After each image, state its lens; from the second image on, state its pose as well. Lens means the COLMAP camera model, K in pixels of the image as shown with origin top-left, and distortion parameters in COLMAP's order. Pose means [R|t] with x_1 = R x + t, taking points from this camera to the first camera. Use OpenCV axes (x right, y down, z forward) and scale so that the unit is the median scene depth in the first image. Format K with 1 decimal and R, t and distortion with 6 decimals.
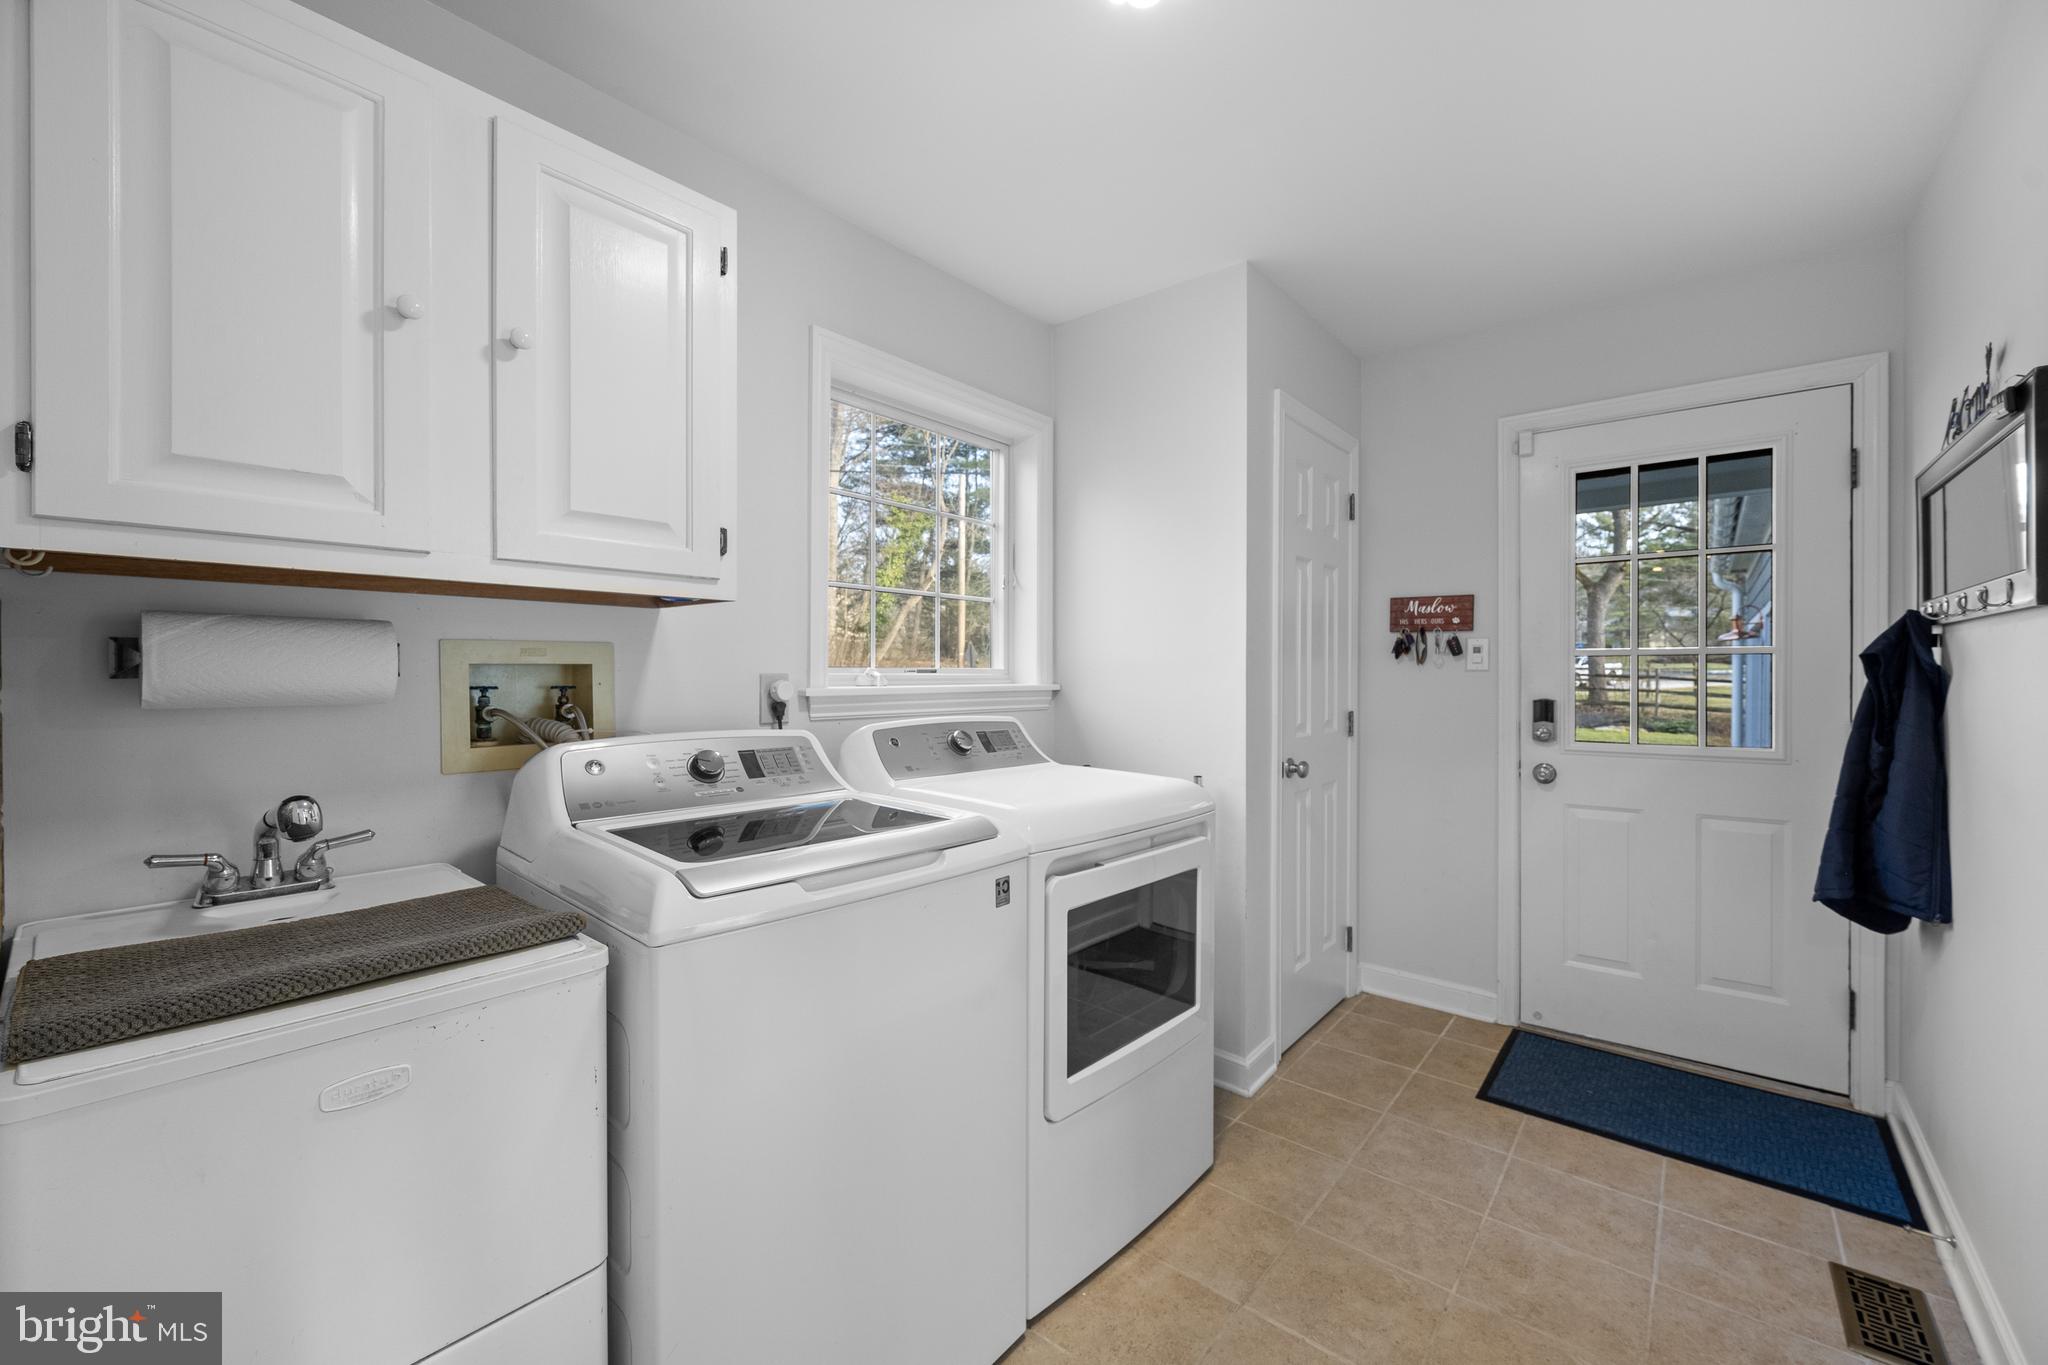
lens RADIAL K [[813.1, 0, 1022.0], [0, 813.1, 676.9], [0, 0, 1]] dist [-0.009499, 0.000402]
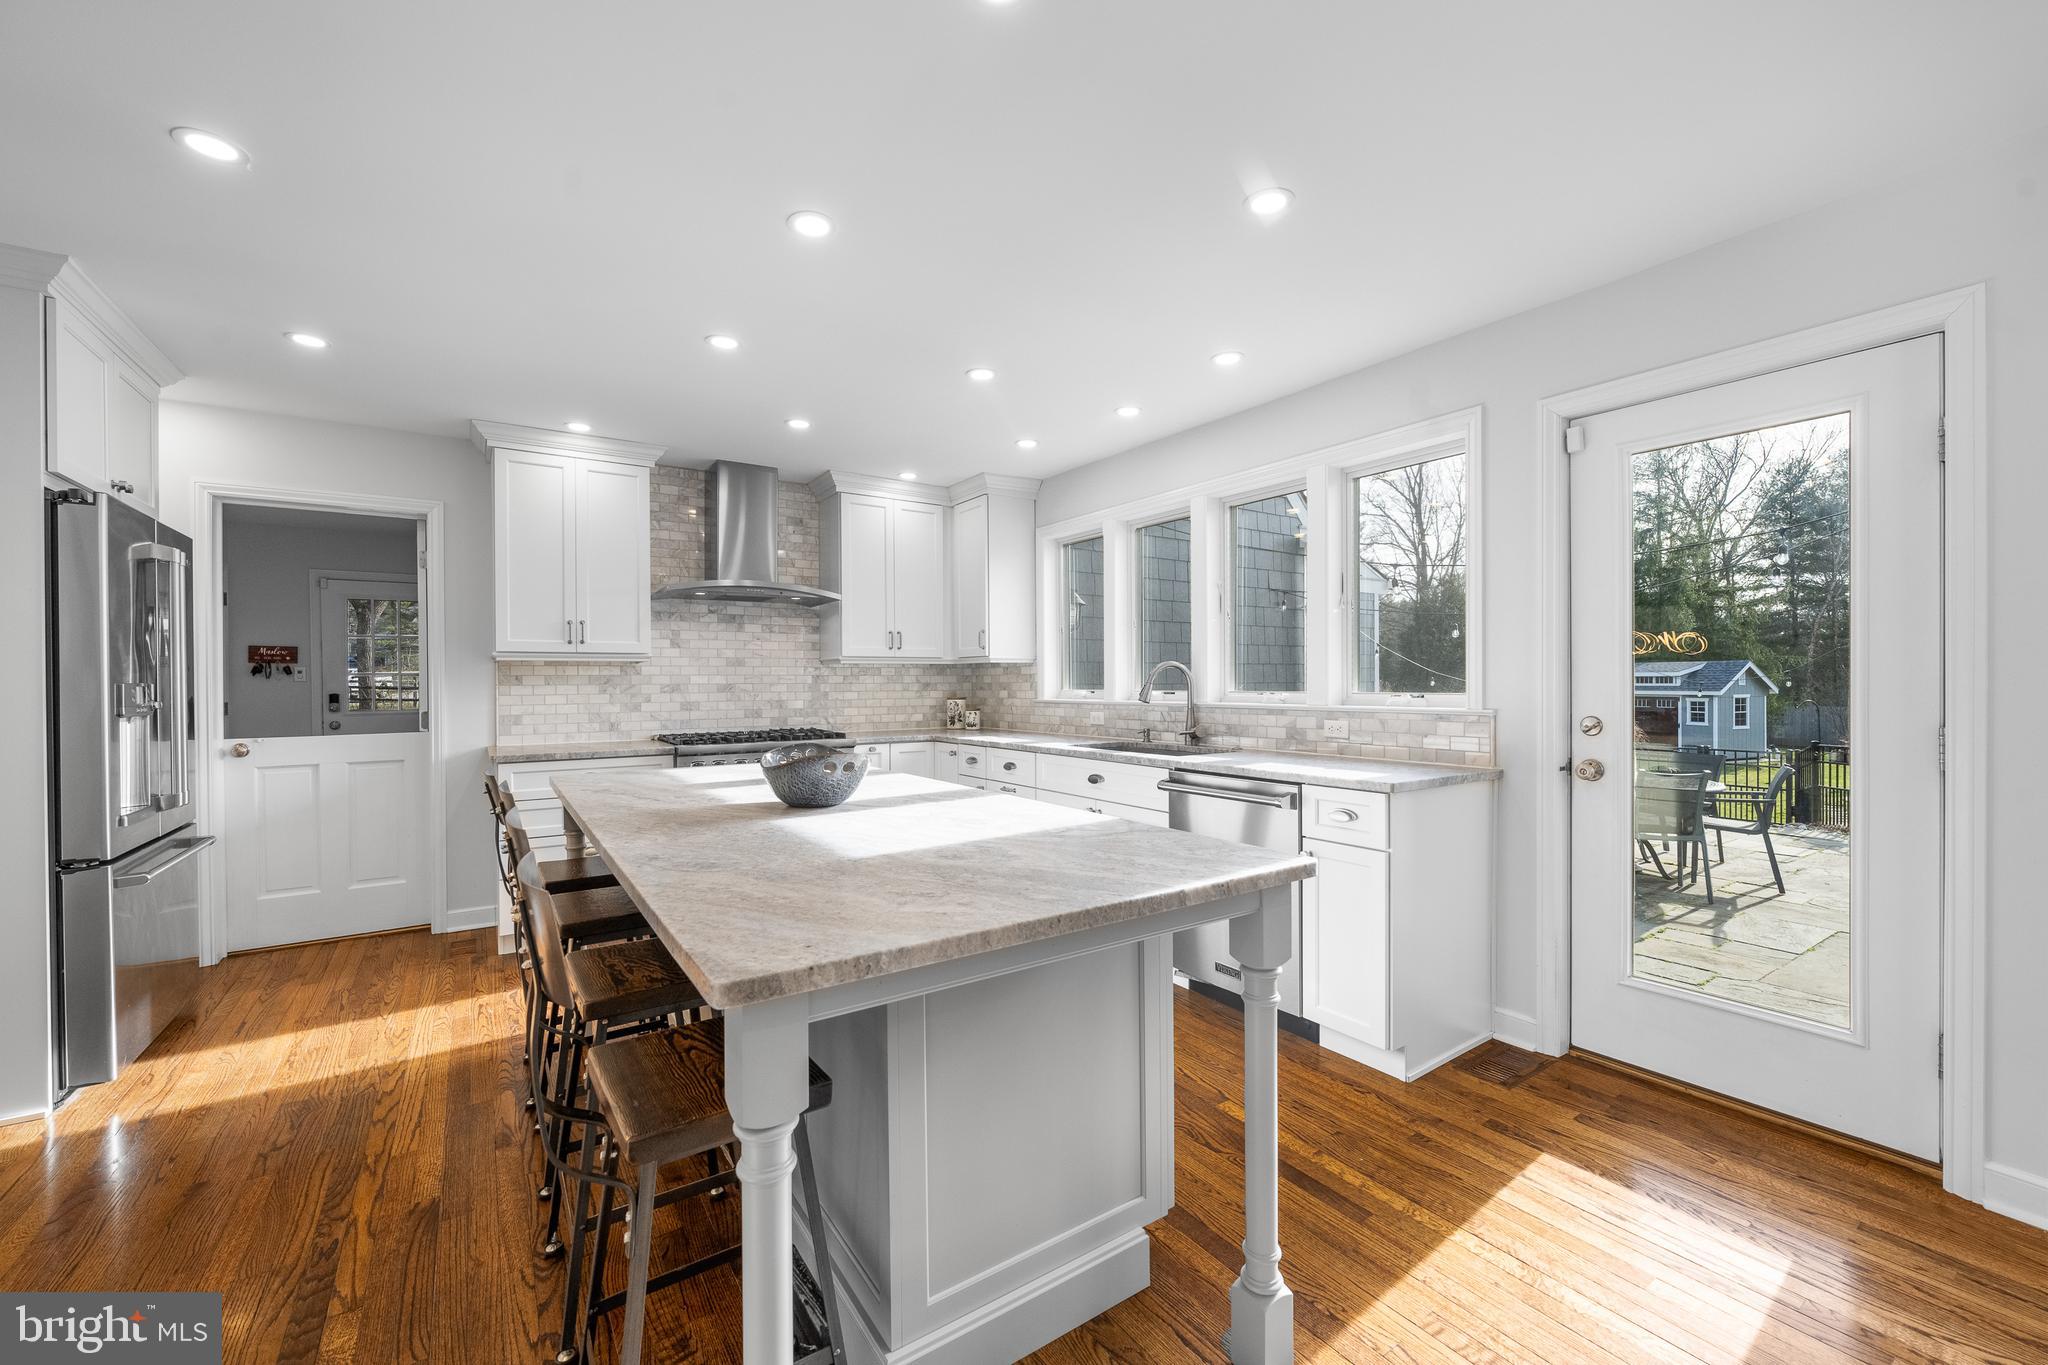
lens RADIAL K [[813.1, 0, 1027.1], [0, 813.1, 688.5], [0, 0, 1]] dist [-0.009499, 0.000402]
pose [[0.267191, -0.011380, 0.963576, -0.962526], [0.012634, 0.999886, 0.008306, 0.016832], [-0.963561, 0.009954, 0.267304, -1.399484]]
